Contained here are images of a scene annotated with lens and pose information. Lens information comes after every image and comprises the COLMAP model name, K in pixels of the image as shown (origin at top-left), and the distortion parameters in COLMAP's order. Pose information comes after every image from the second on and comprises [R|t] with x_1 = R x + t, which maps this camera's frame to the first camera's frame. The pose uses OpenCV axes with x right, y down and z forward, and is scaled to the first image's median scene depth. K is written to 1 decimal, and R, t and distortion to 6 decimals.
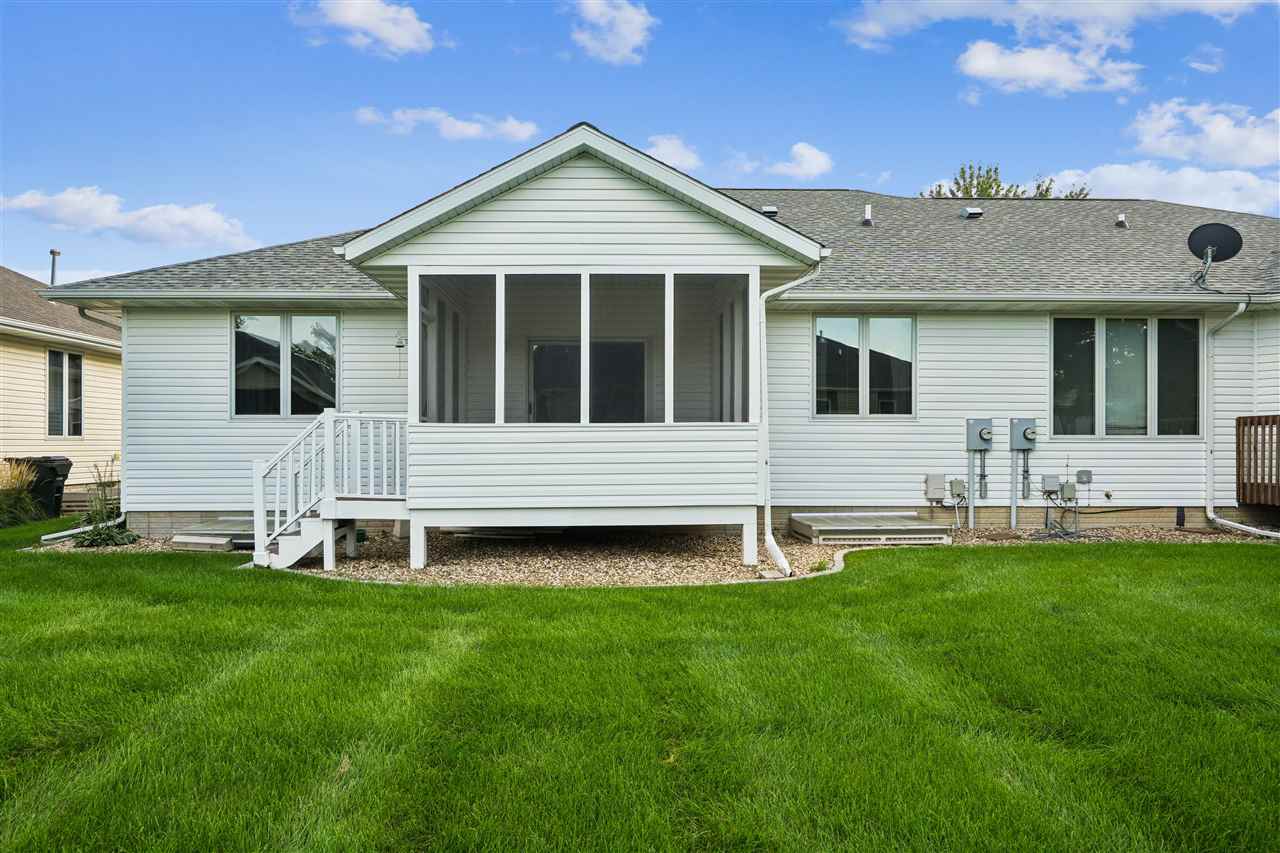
lens RADIAL K [[817.3, 0, 645.7], [0, 817.3, 431.0], [0, 0, 1]] dist [0.044402, -0.000610]
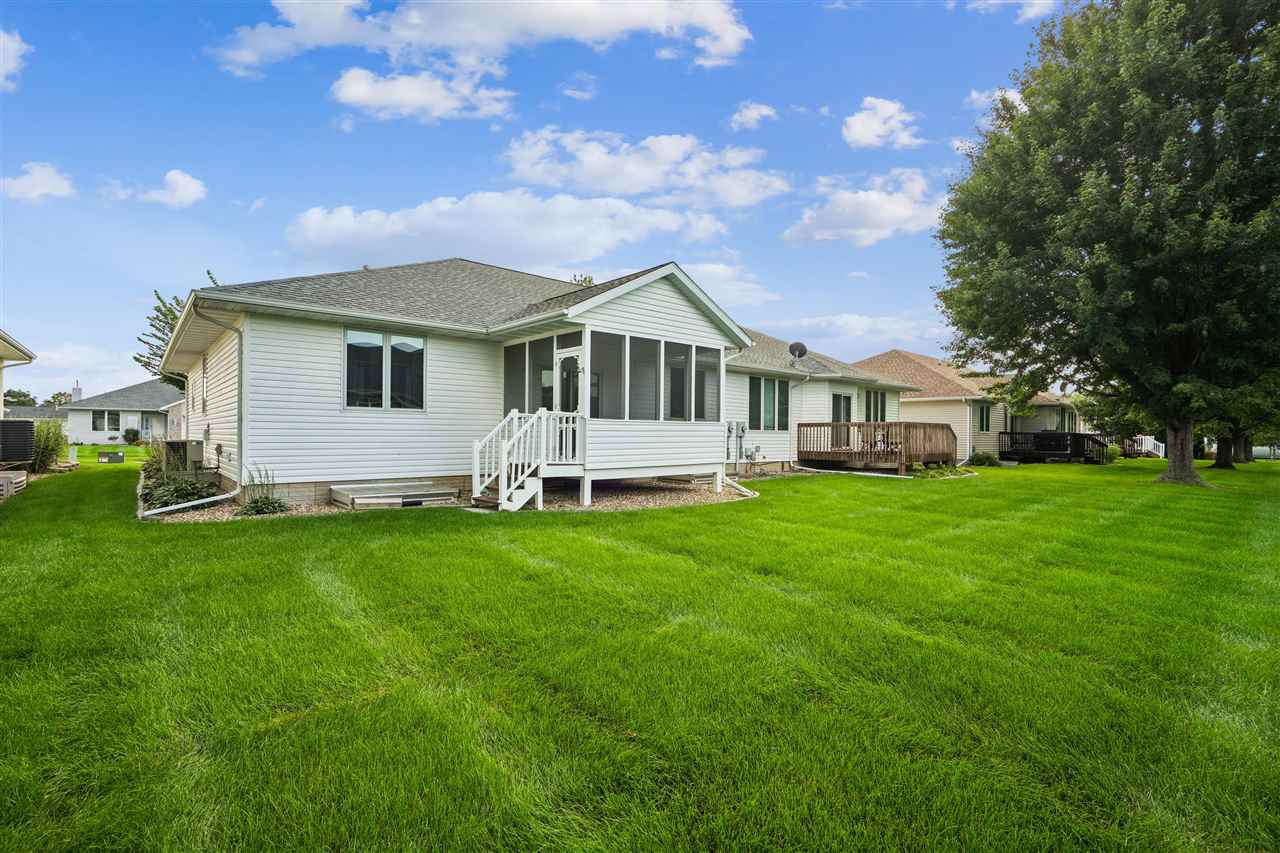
lens RADIAL K [[580.7, 0, 639.8], [0, 580.7, 426.4], [0, 0, 1]] dist [-0.003581, 0.001262]
pose [[0.770437, 0.016161, 0.637311, -0.720669], [-0.019470, 0.999809, -0.001816, 0.004622], [-0.637218, -0.011010, 0.770605, 0.013132]]
